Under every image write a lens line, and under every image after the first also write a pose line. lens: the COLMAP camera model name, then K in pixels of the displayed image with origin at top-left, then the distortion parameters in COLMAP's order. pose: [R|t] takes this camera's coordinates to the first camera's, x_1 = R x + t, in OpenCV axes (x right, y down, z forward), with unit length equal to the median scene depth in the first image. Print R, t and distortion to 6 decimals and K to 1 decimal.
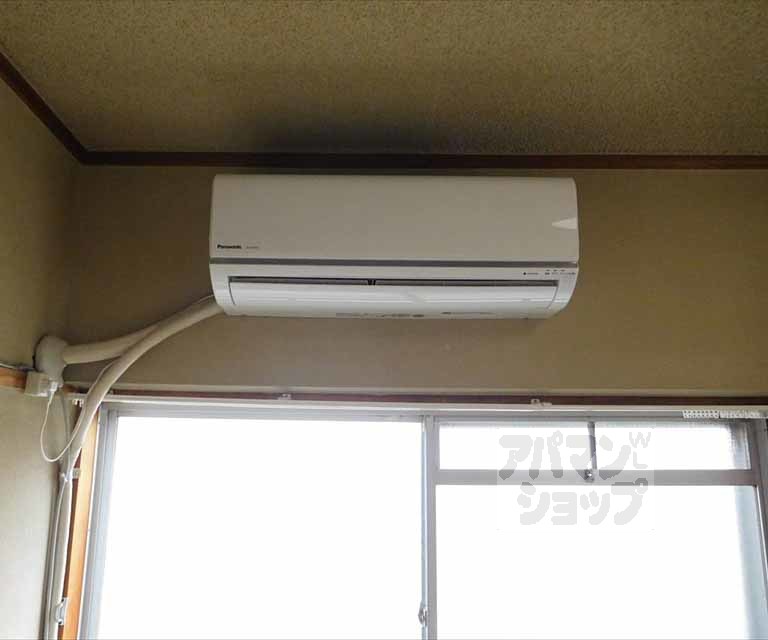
lens RADIAL K [[610.6, 0, 386.2], [0, 610.6, 287.8], [0, 0, 1]] dist [-0.042414, 0.001848]
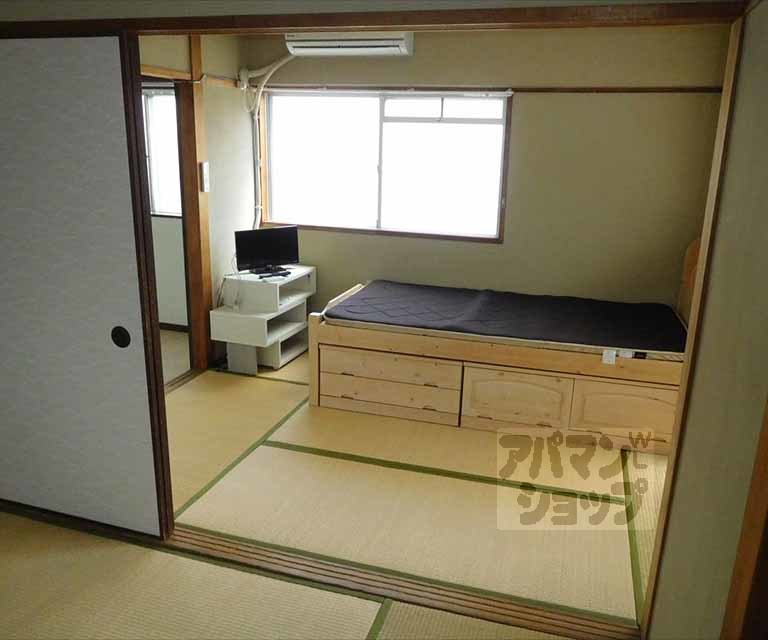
lens RADIAL K [[610.6, 0, 386.2], [0, 610.6, 287.8], [0, 0, 1]] dist [-0.042414, 0.001848]
pose [[0.946742, 0.096063, -0.307328, 1.037558], [0.063560, 0.879925, 0.470842, -0.300019], [0.315656, -0.465300, 0.826956, -1.594903]]
